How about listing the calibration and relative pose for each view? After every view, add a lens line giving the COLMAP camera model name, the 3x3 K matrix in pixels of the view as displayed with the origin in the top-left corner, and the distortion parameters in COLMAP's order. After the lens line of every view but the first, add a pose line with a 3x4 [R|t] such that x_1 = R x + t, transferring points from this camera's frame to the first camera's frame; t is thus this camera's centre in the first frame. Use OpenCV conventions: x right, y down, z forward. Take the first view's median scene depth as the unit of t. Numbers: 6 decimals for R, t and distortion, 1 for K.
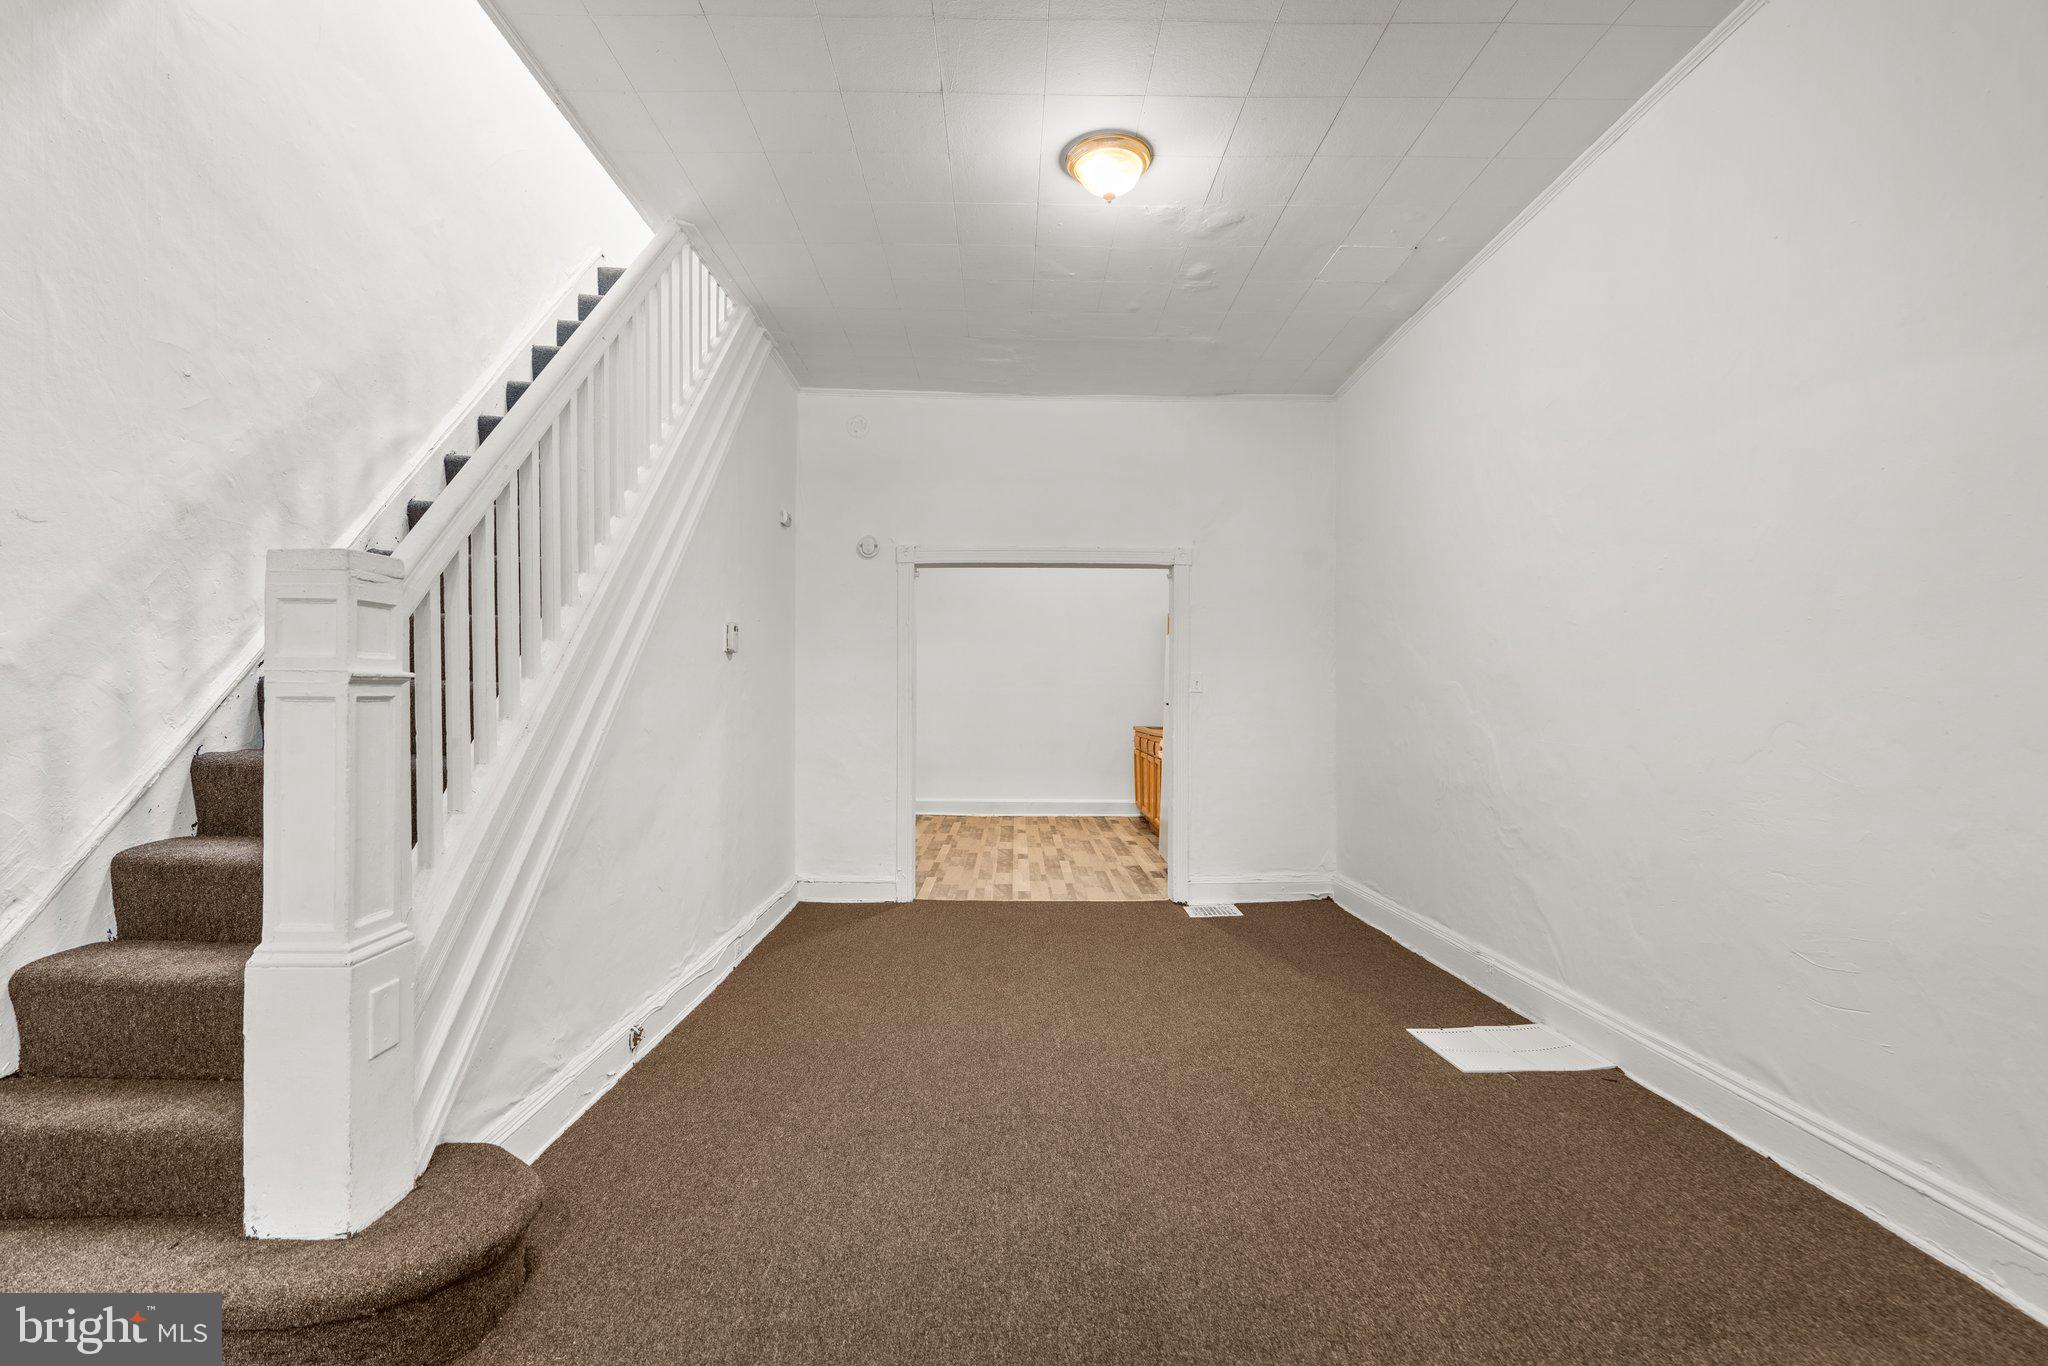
lens RADIAL K [[920.0, 0, 1027.4], [0, 920.0, 679.5], [0, 0, 1]] dist [-0.022340, 0.011724]
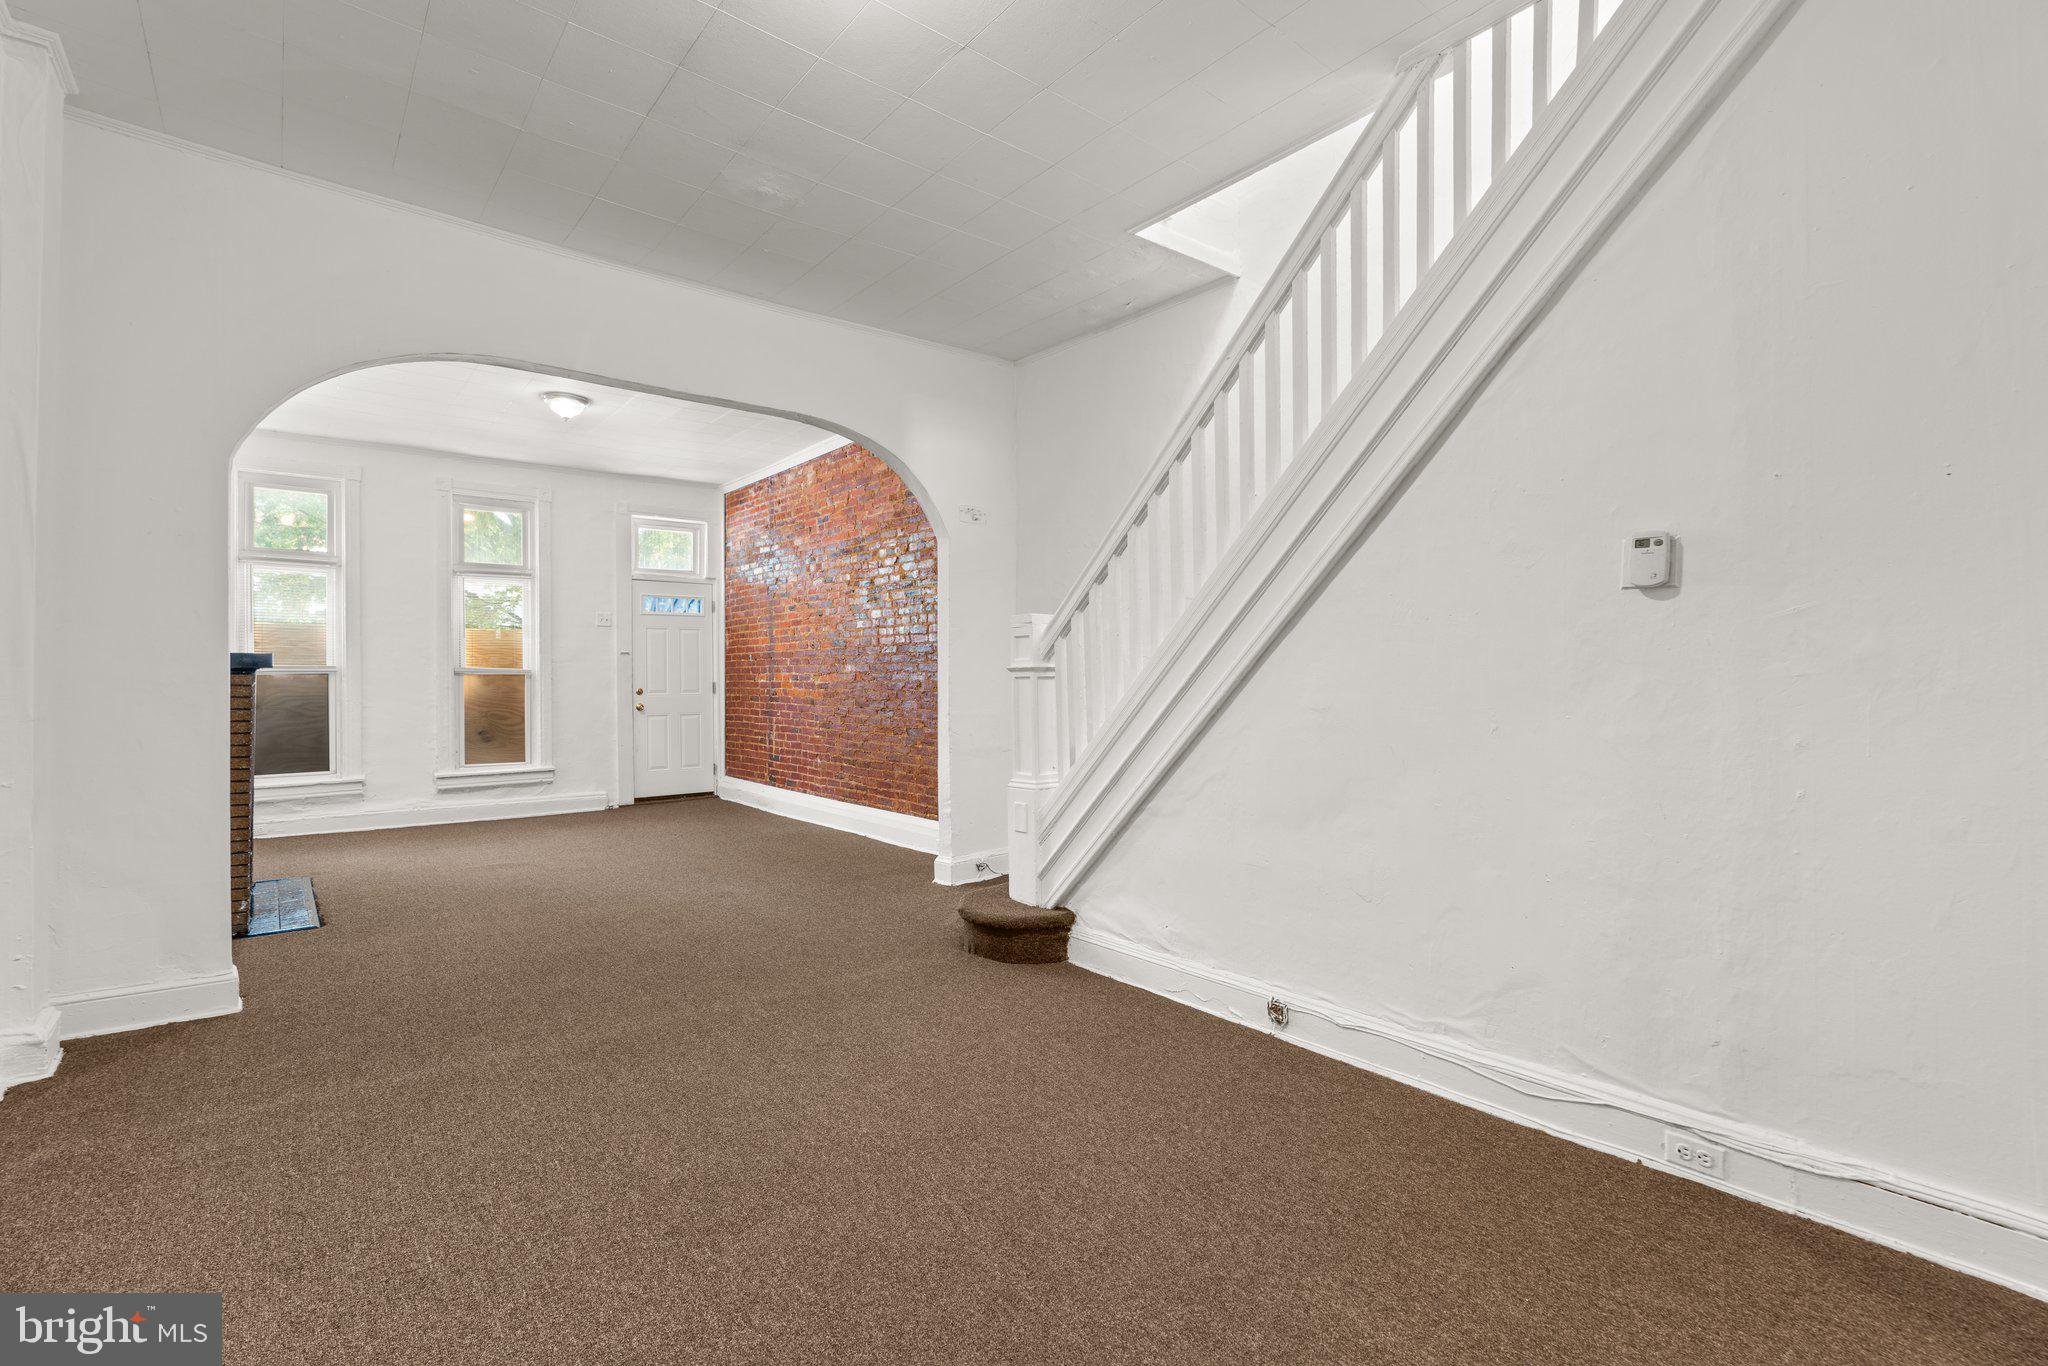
lens RADIAL K [[920.0, 0, 1027.4], [0, 920.0, 679.5], [0, 0, 1]] dist [-0.022340, 0.011724]
pose [[-0.782731, -0.001970, -0.622356, 0.332946], [0.014504, 0.999666, -0.021407, 0.034557], [0.622191, -0.025783, -0.782441, 1.305362]]
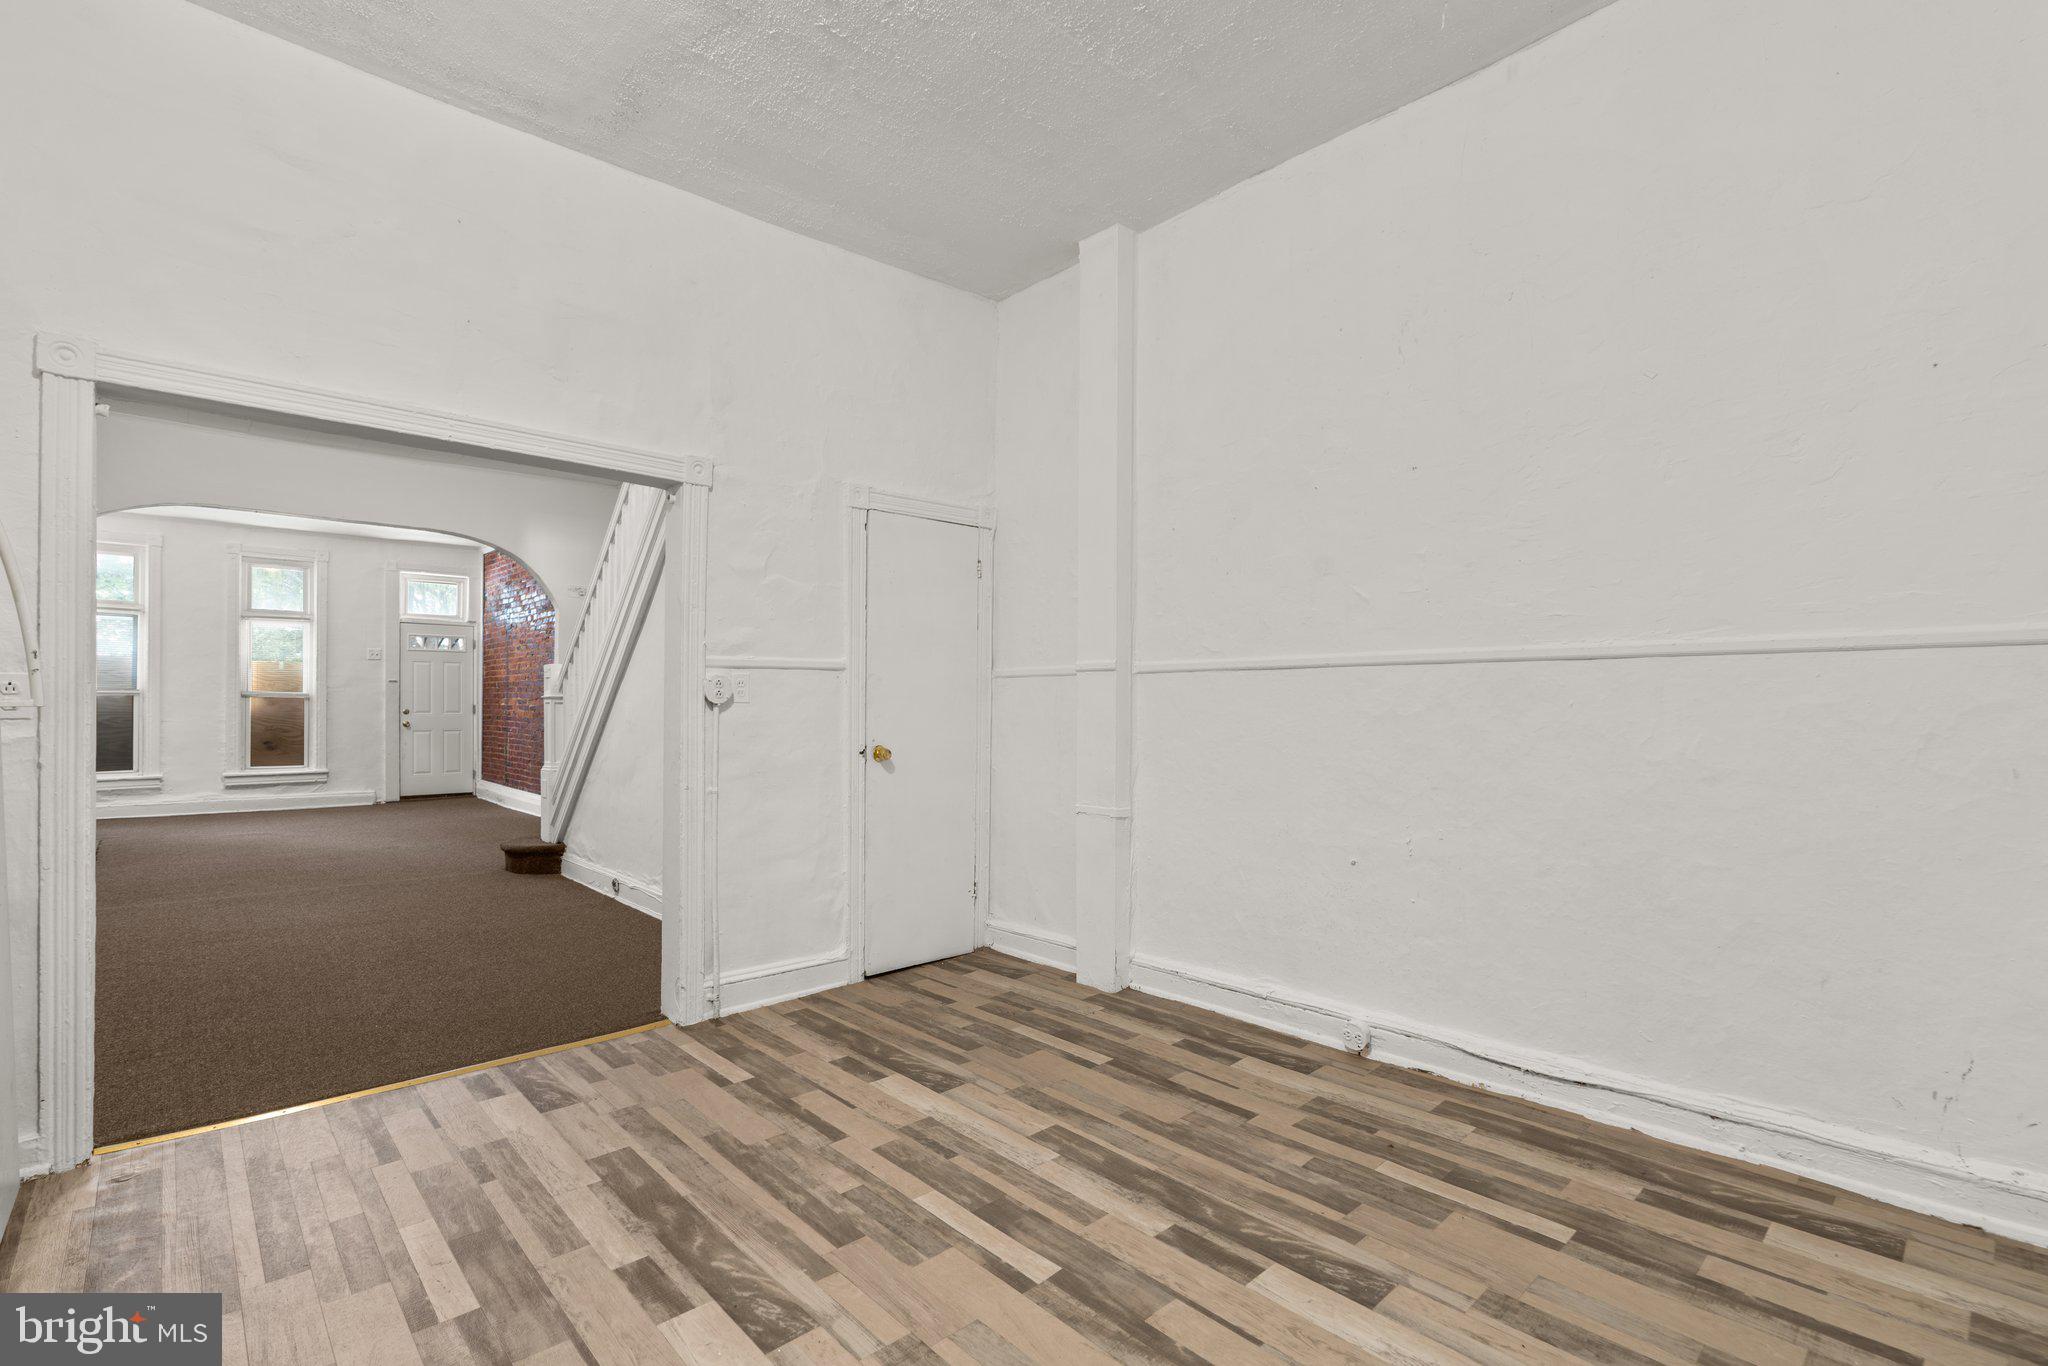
lens RADIAL K [[936.4, 0, 1022.6], [0, 936.4, 711.1], [0, 0, 1]] dist [-0.020865, 0.014694]
pose [[-0.743850, -0.005965, -0.668320, 0.184764], [0.005866, 0.999863, -0.015454, 0.055832], [0.668321, -0.015416, -0.743713, 2.354124]]
